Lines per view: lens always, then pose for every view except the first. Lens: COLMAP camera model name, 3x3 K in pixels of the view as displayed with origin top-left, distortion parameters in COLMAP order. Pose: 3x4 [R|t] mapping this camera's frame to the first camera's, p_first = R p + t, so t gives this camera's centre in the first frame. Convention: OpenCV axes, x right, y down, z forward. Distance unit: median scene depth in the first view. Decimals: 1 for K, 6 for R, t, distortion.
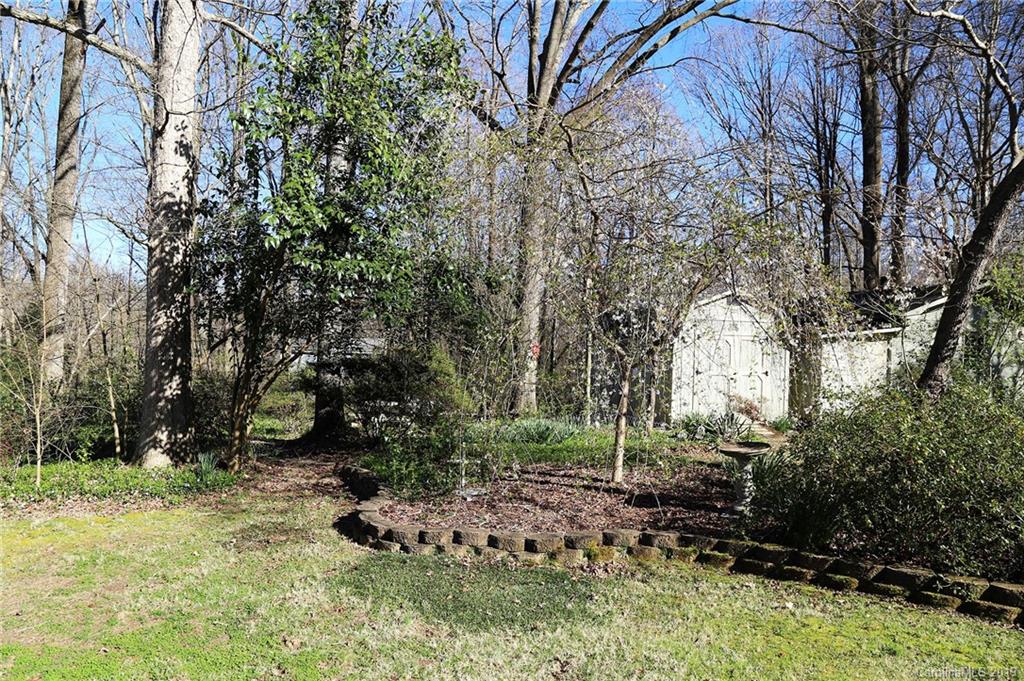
lens RADIAL K [[697.5, 0, 515.5], [0, 697.5, 340.7], [0, 0, 1]] dist [-0.127572, 0.063169]
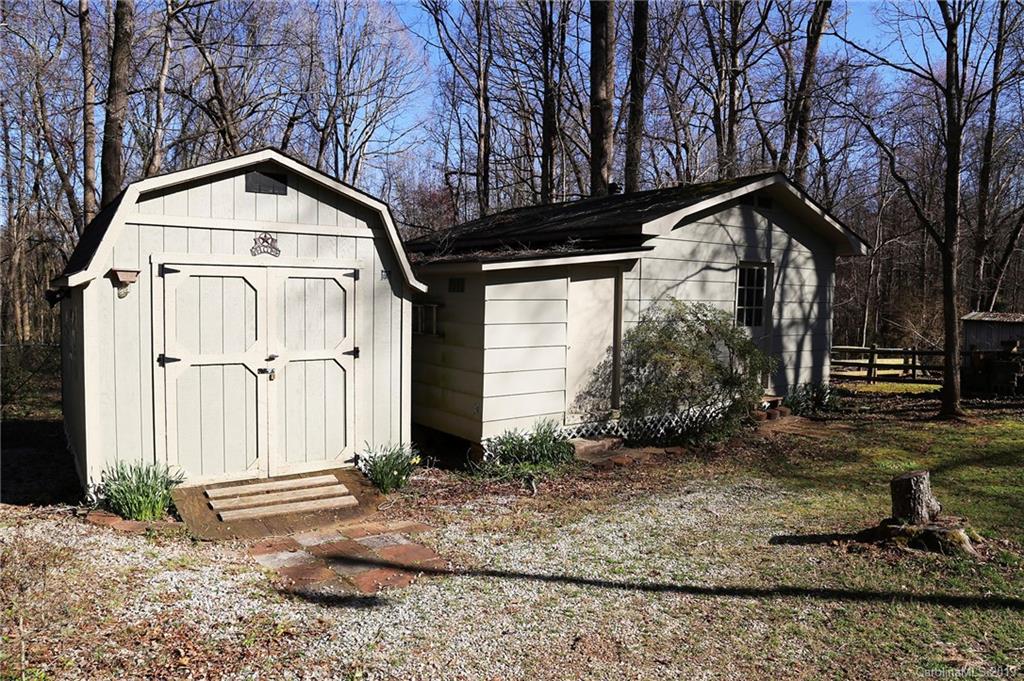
lens RADIAL K [[697.5, 0, 515.5], [0, 697.5, 340.7], [0, 0, 1]] dist [-0.127572, 0.063169]
pose [[0.938975, -0.037411, 0.341944, 0.298965], [0.018169, 0.998075, 0.059303, 0.014552], [-0.343504, -0.049472, 0.937847, 0.531448]]
